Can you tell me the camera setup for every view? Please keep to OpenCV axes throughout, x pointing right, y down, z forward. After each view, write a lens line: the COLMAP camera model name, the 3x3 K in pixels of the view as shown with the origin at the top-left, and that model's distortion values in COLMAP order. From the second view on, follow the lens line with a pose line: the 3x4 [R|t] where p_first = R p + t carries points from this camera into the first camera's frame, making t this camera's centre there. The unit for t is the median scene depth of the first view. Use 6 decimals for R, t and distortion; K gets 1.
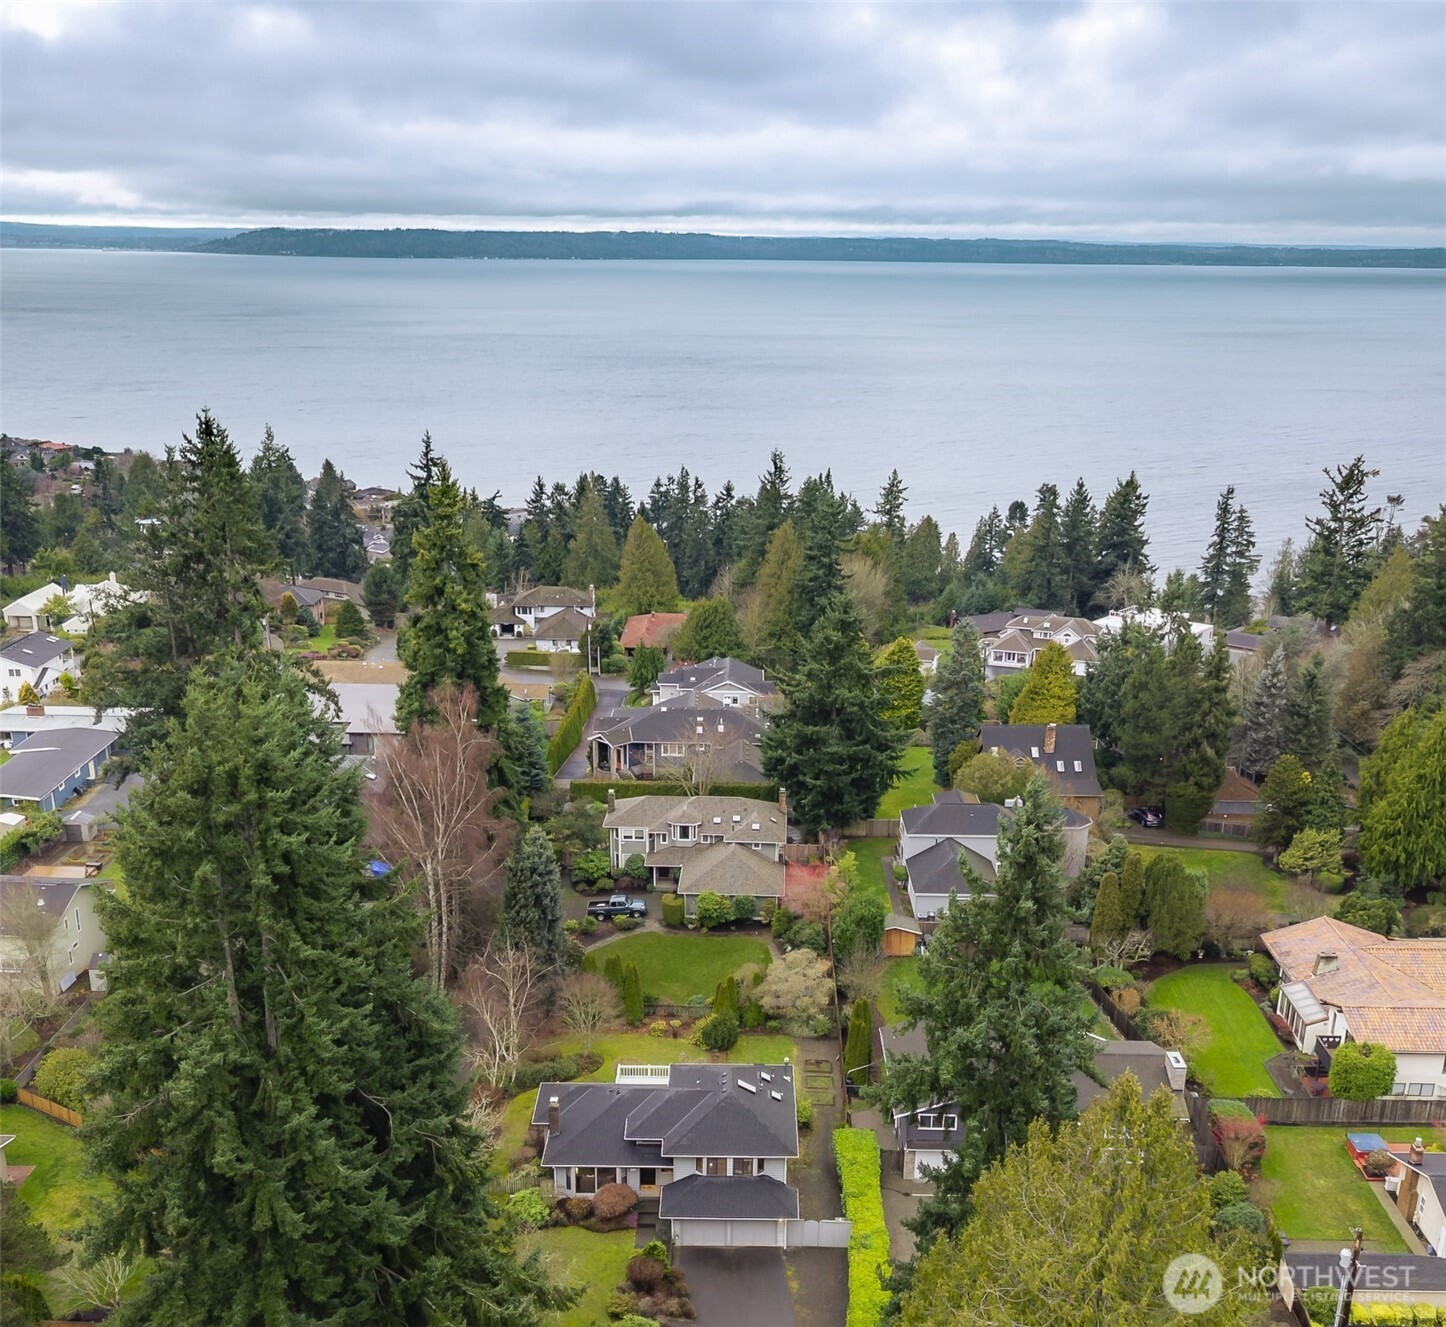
lens RADIAL K [[1709.0, 0, 723.0], [0, 1709.0, 663.5], [0, 0, 1]] dist [0.026753, 0.005571]
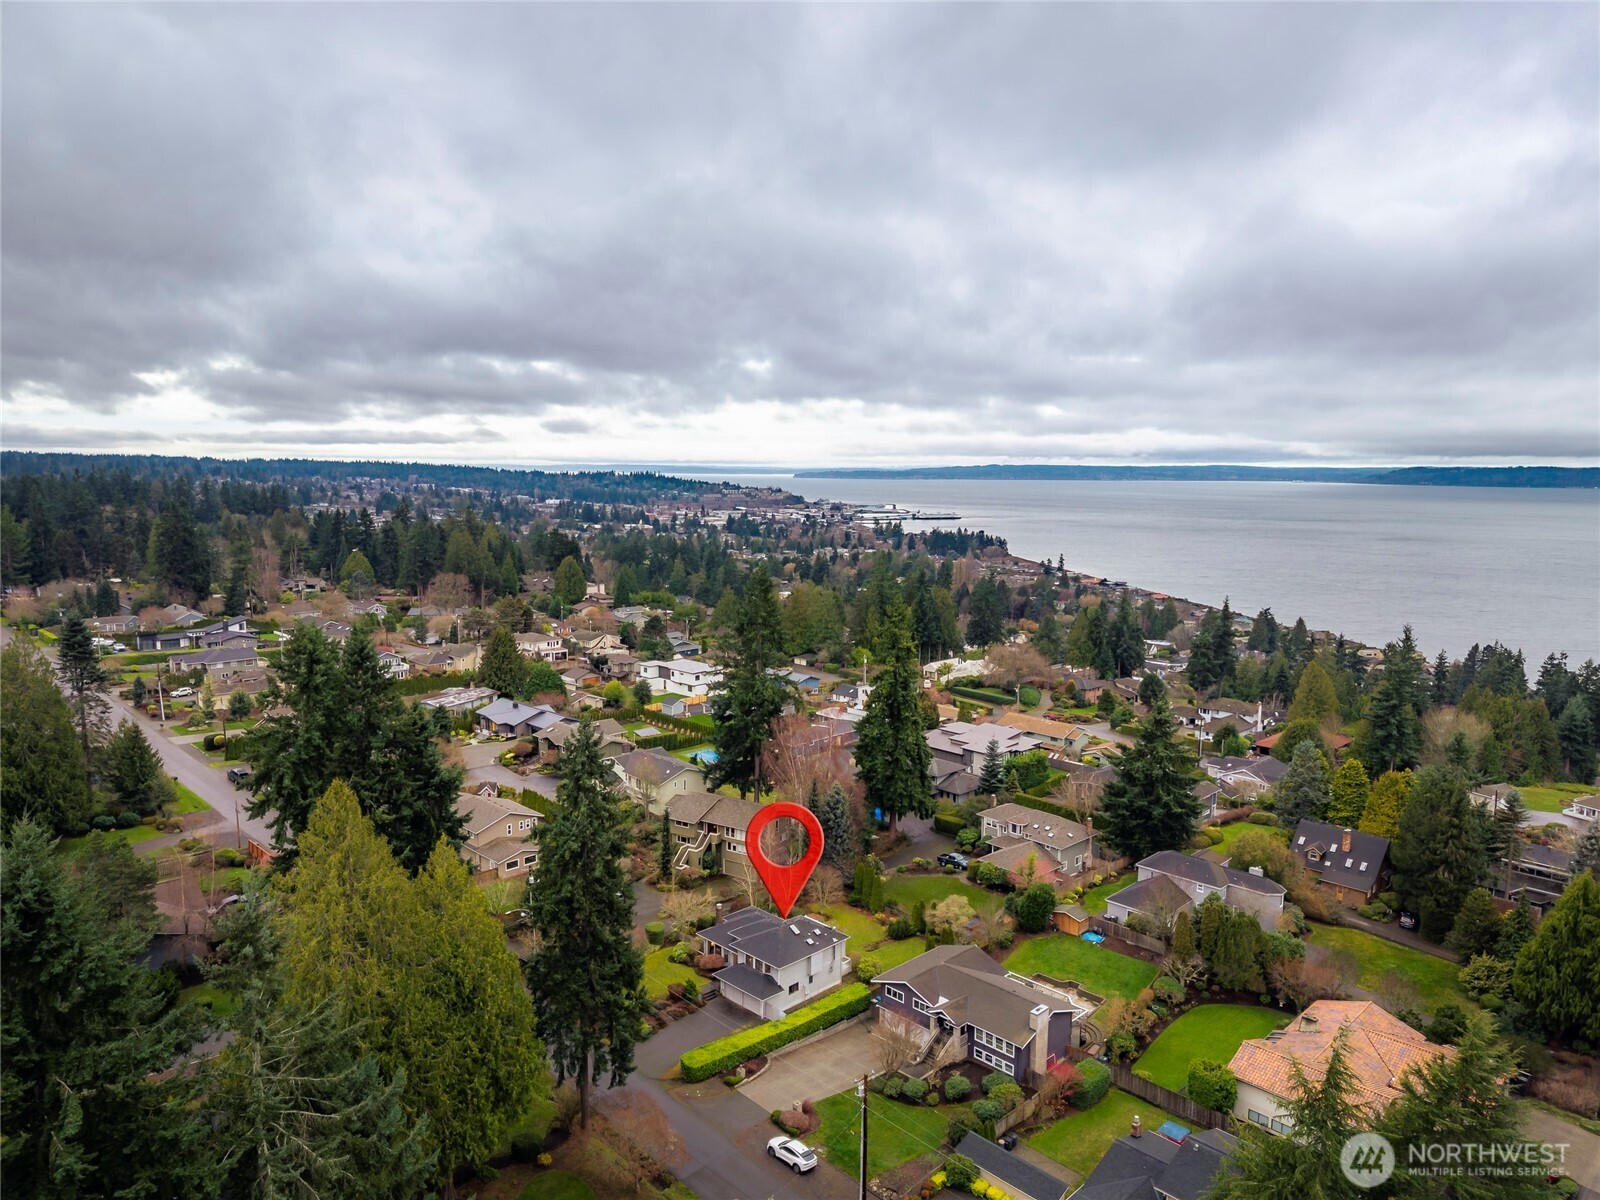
lens RADIAL K [[1103.0, 0, 800.0], [0, 1103.0, 600.0], [0, 0, 1]] dist [-0.006726, -0.001836]
pose [[0.683555, 0.081494, -0.725335, 0.335666], [-0.174892, 0.983086, -0.054365, -0.011898], [0.708636, 0.164017, 0.686246, 0.065998]]
